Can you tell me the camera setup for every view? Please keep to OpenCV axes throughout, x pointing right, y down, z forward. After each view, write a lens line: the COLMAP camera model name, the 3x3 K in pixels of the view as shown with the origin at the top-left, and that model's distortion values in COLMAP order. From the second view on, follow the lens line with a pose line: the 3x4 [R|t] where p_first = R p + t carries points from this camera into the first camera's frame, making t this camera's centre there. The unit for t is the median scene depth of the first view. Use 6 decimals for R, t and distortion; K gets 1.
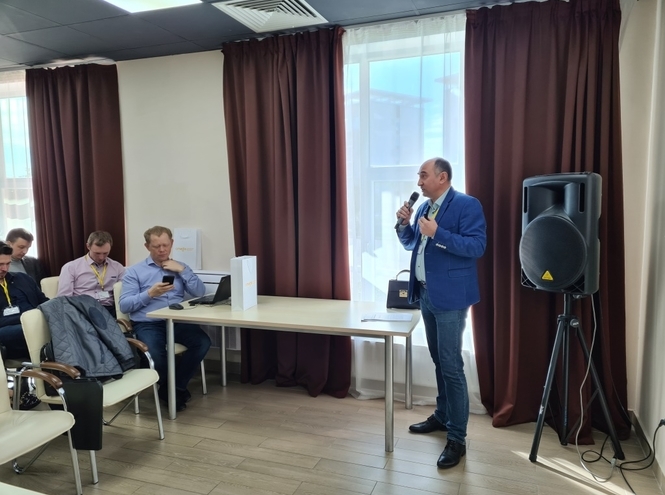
lens RADIAL K [[499.0, 0, 332.5], [0, 499.0, 247.5], [0, 0, 1]] dist [0.070672, -0.069703]
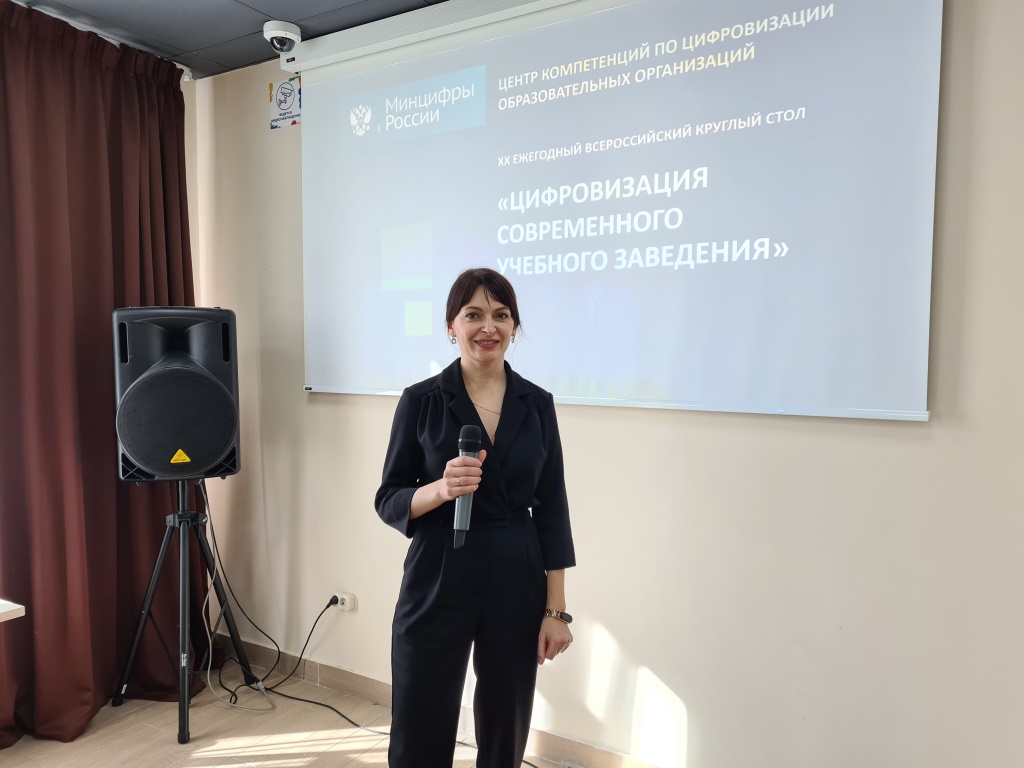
lens RADIAL K [[772.9, 0, 517.8], [0, 772.9, 395.7], [0, 0, 1]] dist [0.093886, -0.082814]
pose [[0.183317, -0.039859, 0.982246, -0.410402], [0.087390, 0.995883, 0.024103, -0.009043], [-0.979162, 0.081420, 0.186045, 0.280652]]
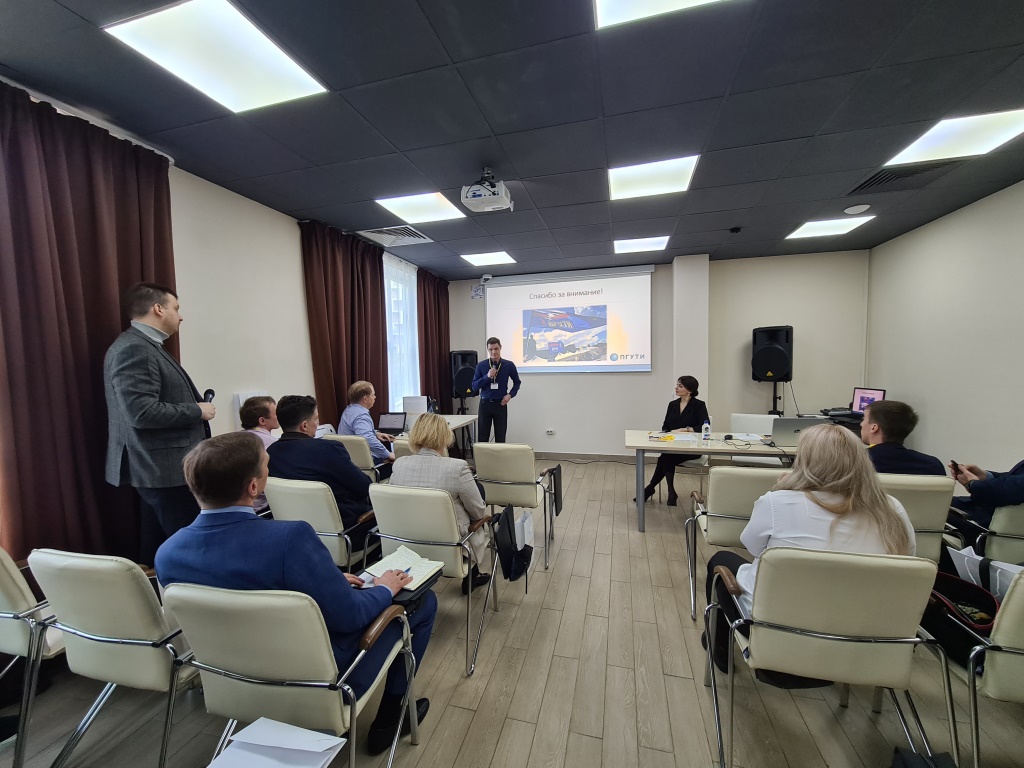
lens RADIAL K [[432.8, 0, 498.7], [0, 432.8, 387.6], [0, 0, 1]] dist [-0.000135, 0.000038]
pose [[-0.083946, -0.040262, 0.995657, -1.370278], [0.119518, 0.991563, 0.050174, -0.039979], [-0.989277, 0.123211, -0.078426, 0.809153]]
